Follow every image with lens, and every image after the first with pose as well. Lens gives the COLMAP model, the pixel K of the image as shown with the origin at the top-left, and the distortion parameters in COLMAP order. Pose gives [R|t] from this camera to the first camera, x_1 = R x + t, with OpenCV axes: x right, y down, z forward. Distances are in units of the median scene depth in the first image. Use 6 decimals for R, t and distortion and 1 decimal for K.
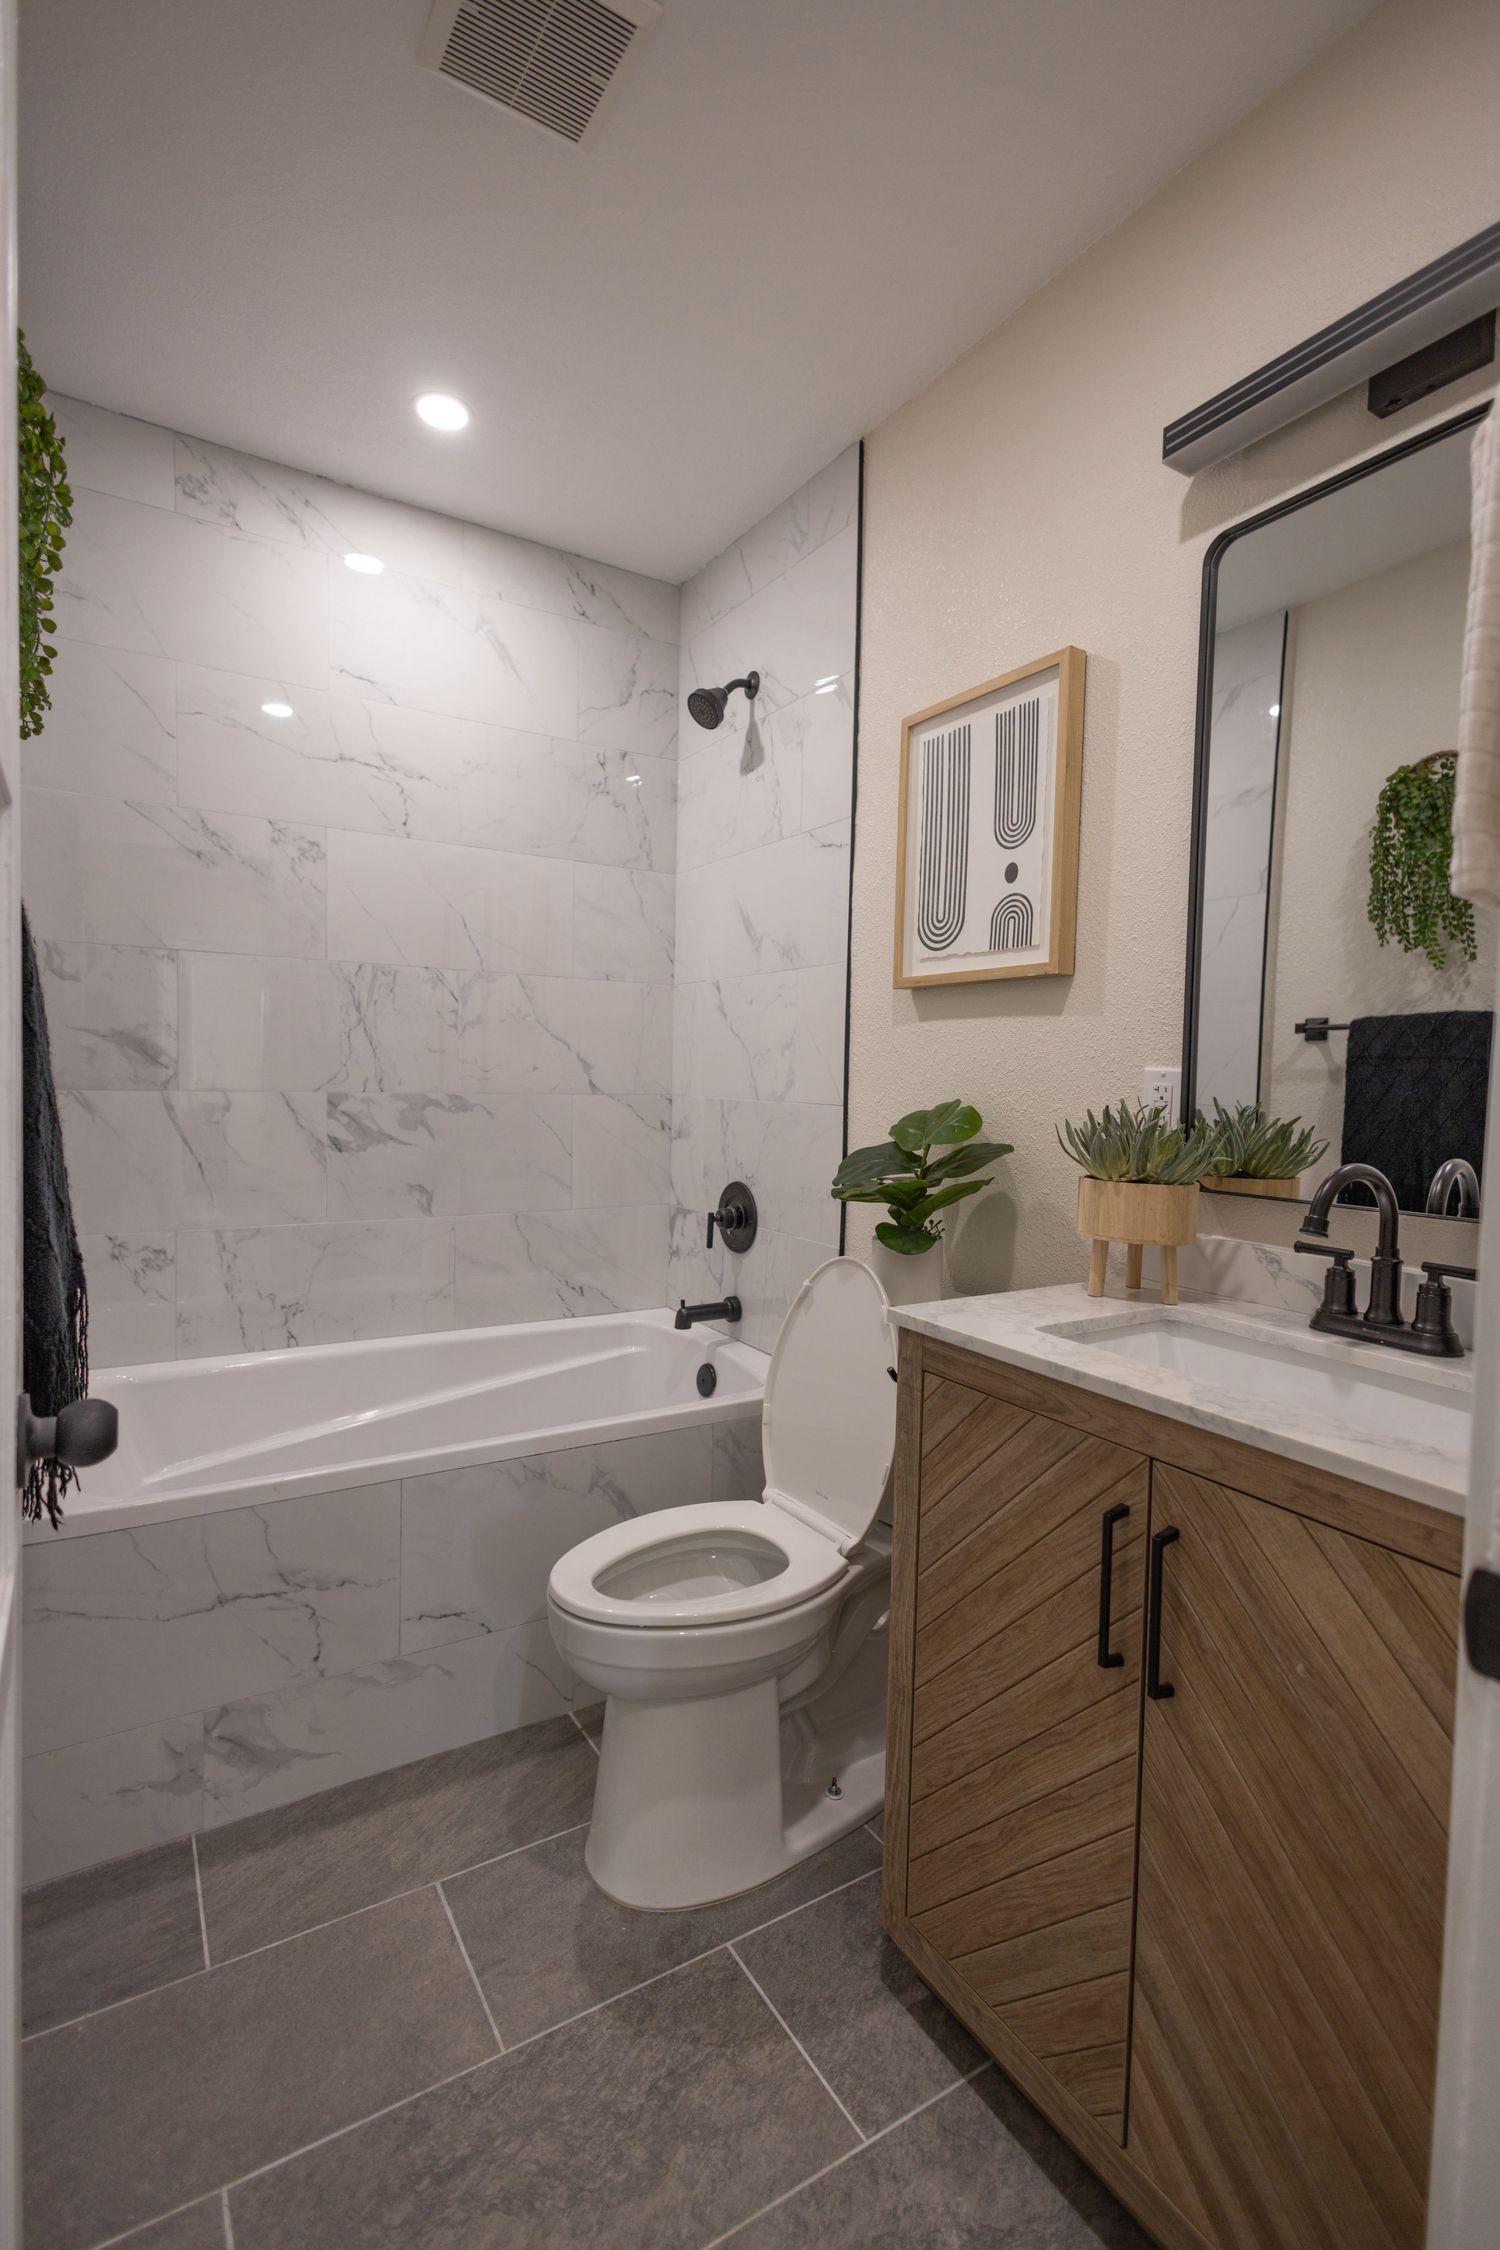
lens RADIAL K [[1036.1, 0, 750.6], [0, 1036.1, 1125.5], [0, 0, 1]] dist [0.020459, -0.005376]
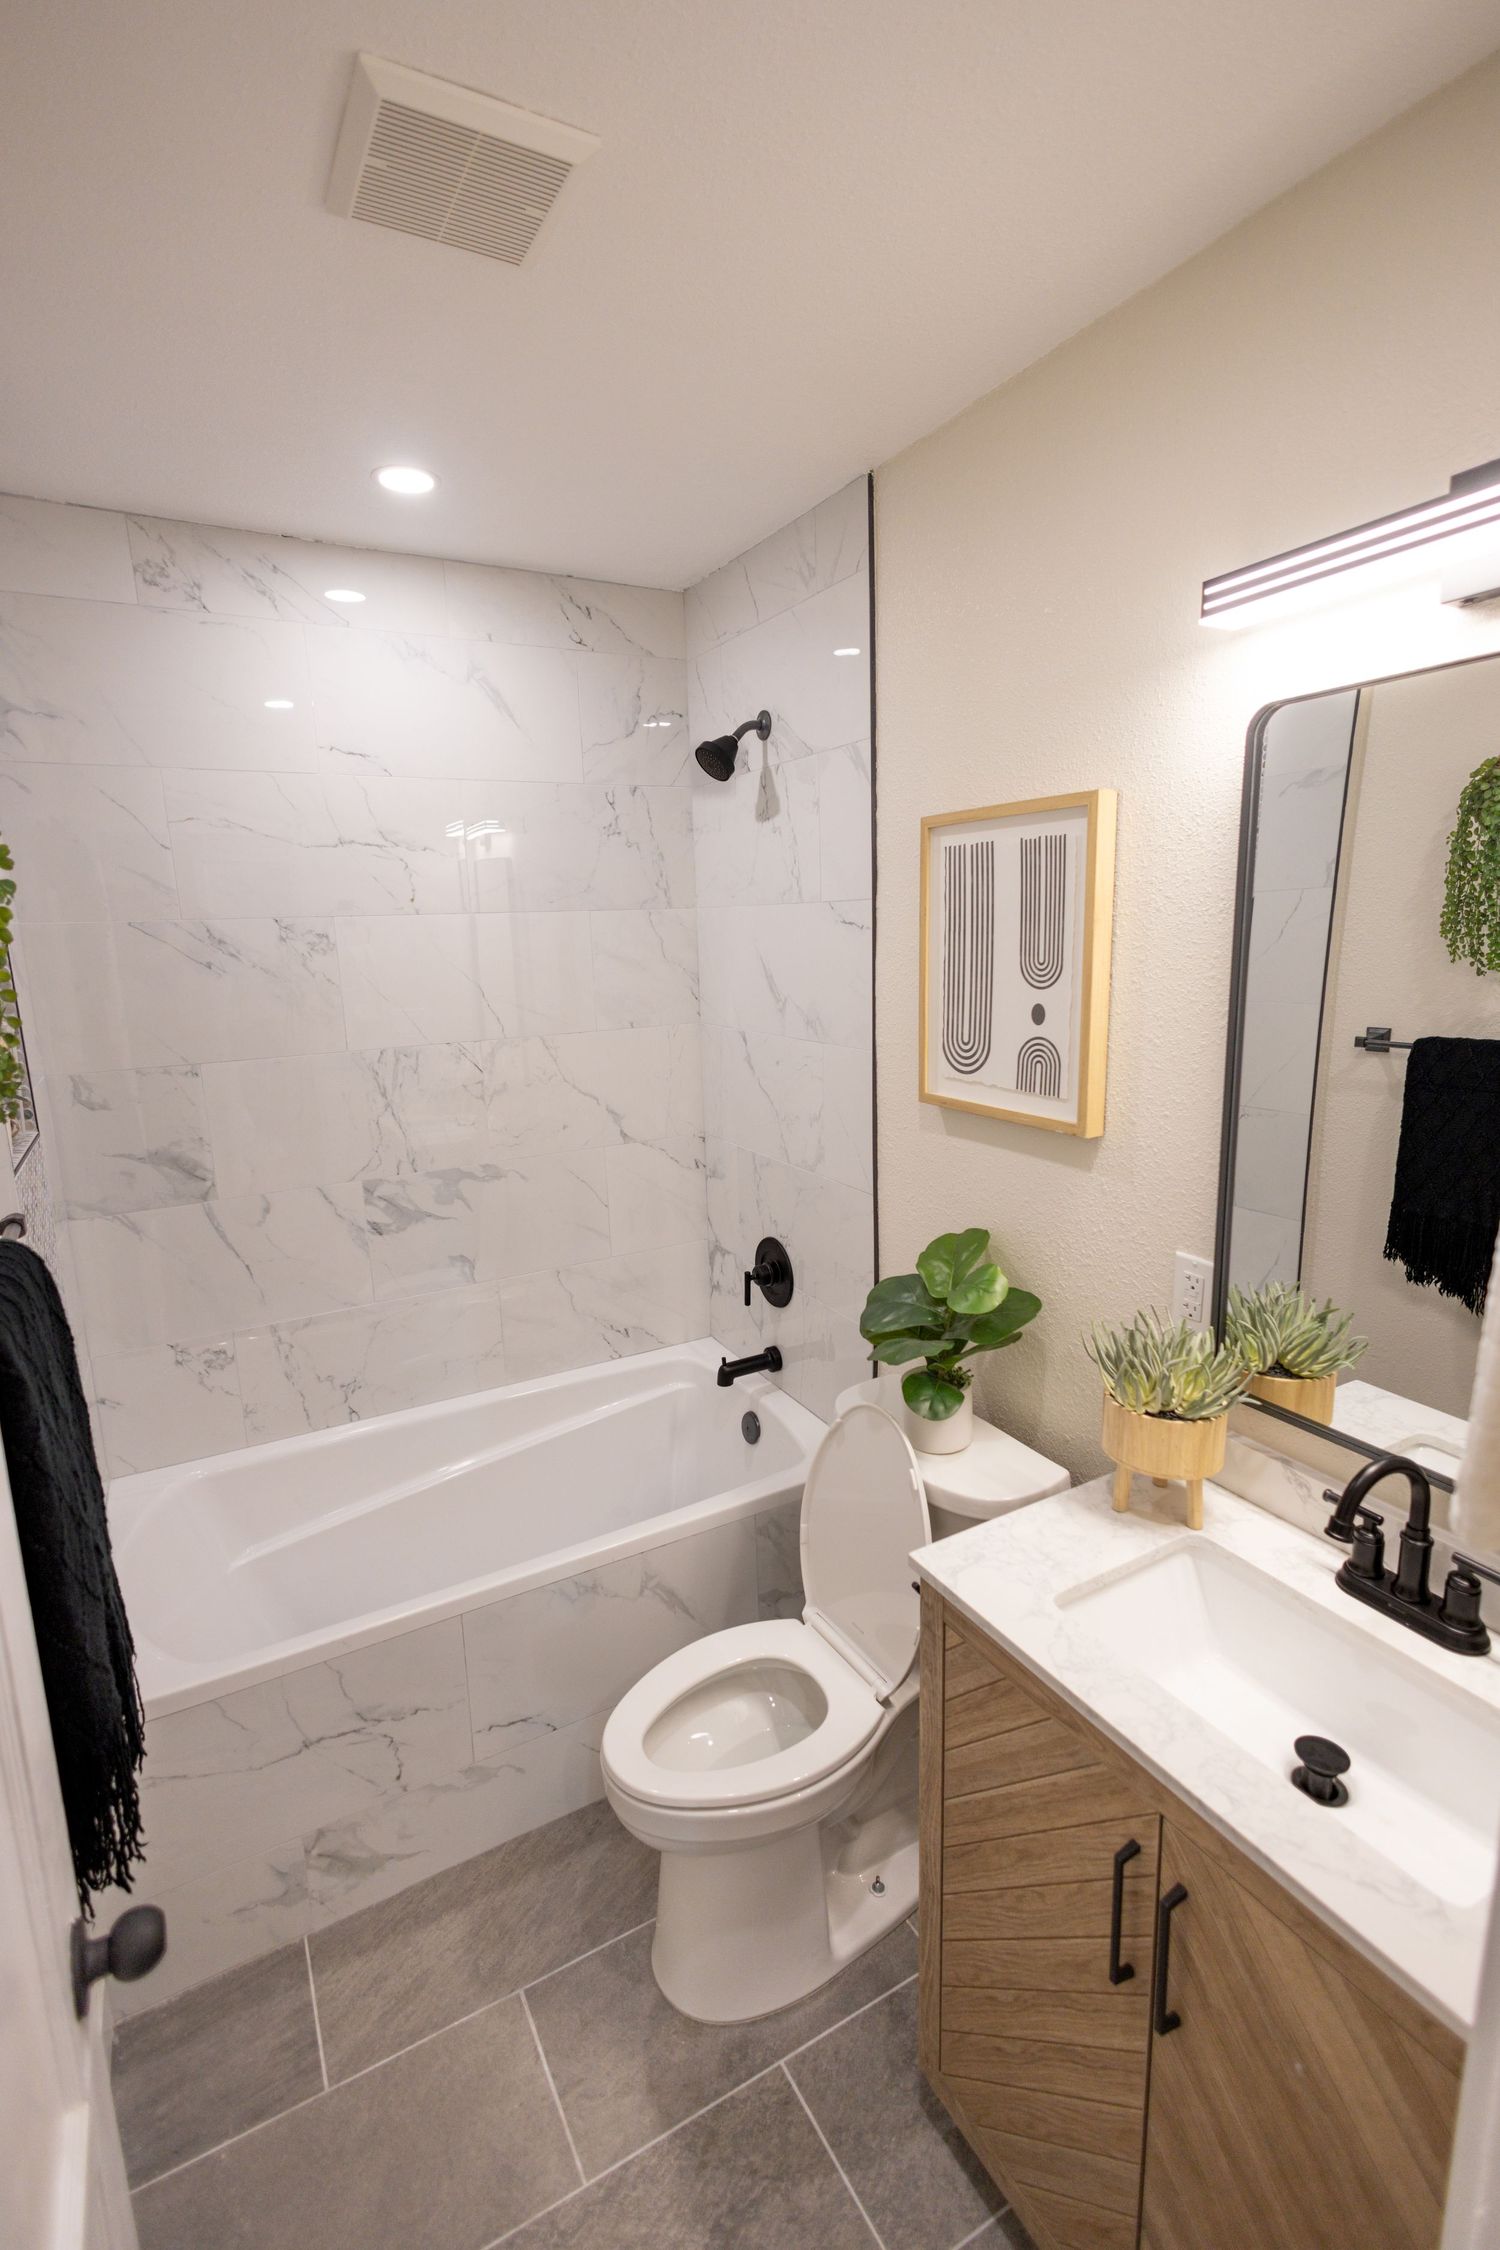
lens RADIAL K [[1036.1, 0, 750.3], [0, 1036.1, 1121.3], [0, 0, 1]] dist [0.020459, -0.005376]
pose [[0.997622, -0.039926, -0.056186, 0.038220], [0.047898, 0.987744, 0.148552, -0.295453], [0.049567, -0.150890, 0.987307, 0.039492]]
